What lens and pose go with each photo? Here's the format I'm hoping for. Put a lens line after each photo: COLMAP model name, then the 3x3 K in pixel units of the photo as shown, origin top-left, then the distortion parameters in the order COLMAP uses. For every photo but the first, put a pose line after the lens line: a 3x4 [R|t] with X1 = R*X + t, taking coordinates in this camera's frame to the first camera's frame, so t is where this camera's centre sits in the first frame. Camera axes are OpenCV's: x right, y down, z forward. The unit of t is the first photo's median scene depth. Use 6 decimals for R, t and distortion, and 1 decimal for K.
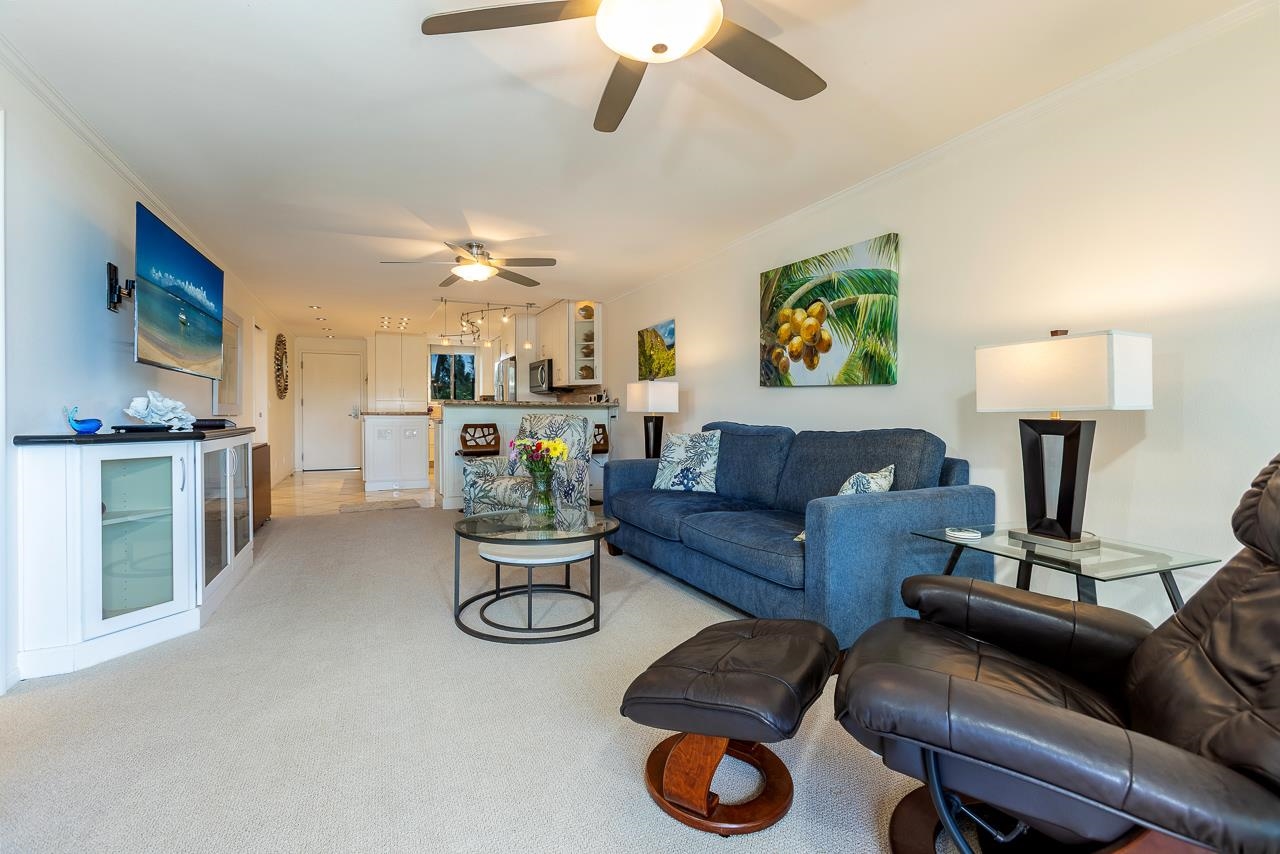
lens RADIAL K [[565.4, 0, 641.8], [0, 565.4, 409.0], [0, 0, 1]] dist [-0.000530, 0.000165]
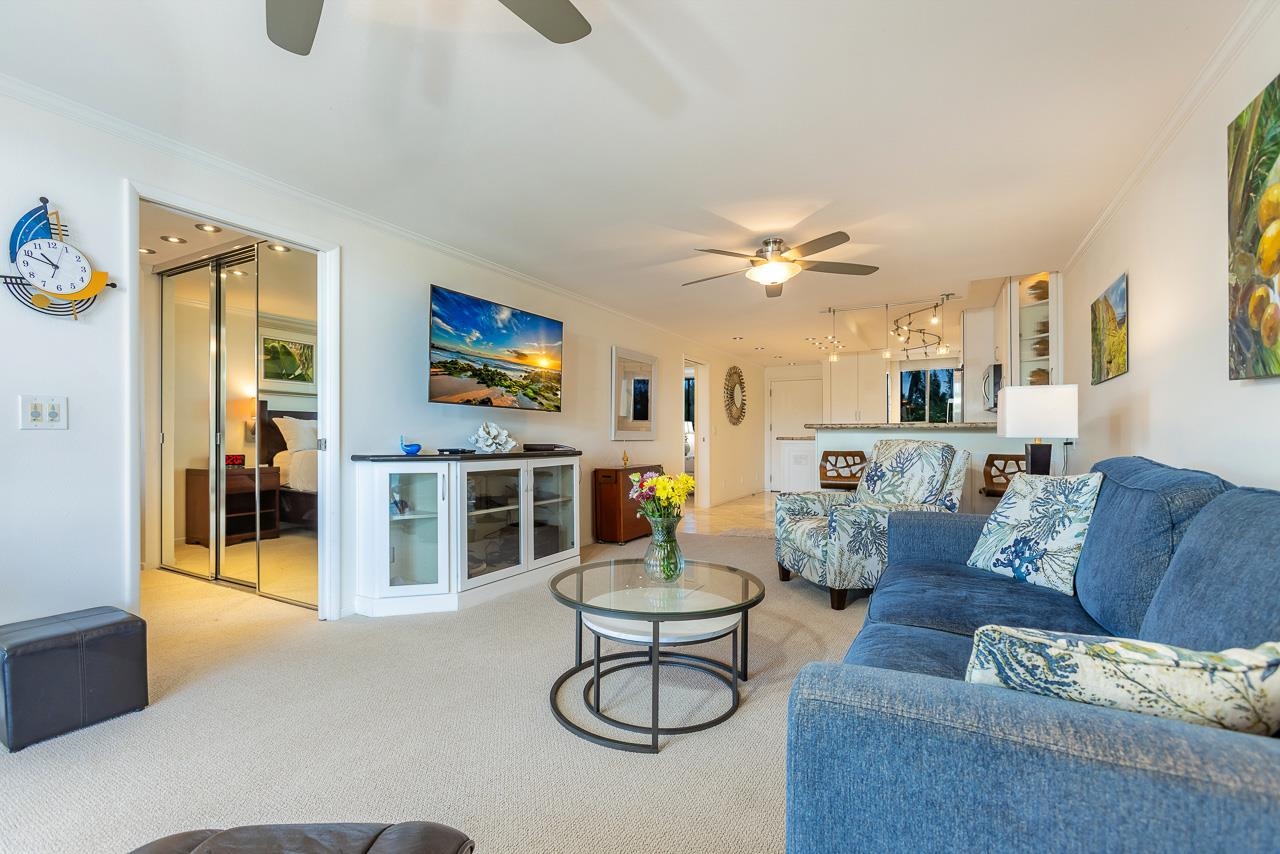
lens RADIAL K [[565.4, 0, 646.7], [0, 565.4, 439.1], [0, 0, 1]] dist [-0.000530, 0.000165]
pose [[0.592103, 0.000953, -0.805862, 0.301119], [0.007599, 0.999948, 0.006766, 0.000434], [0.805827, -0.010130, 0.592065, 0.367278]]
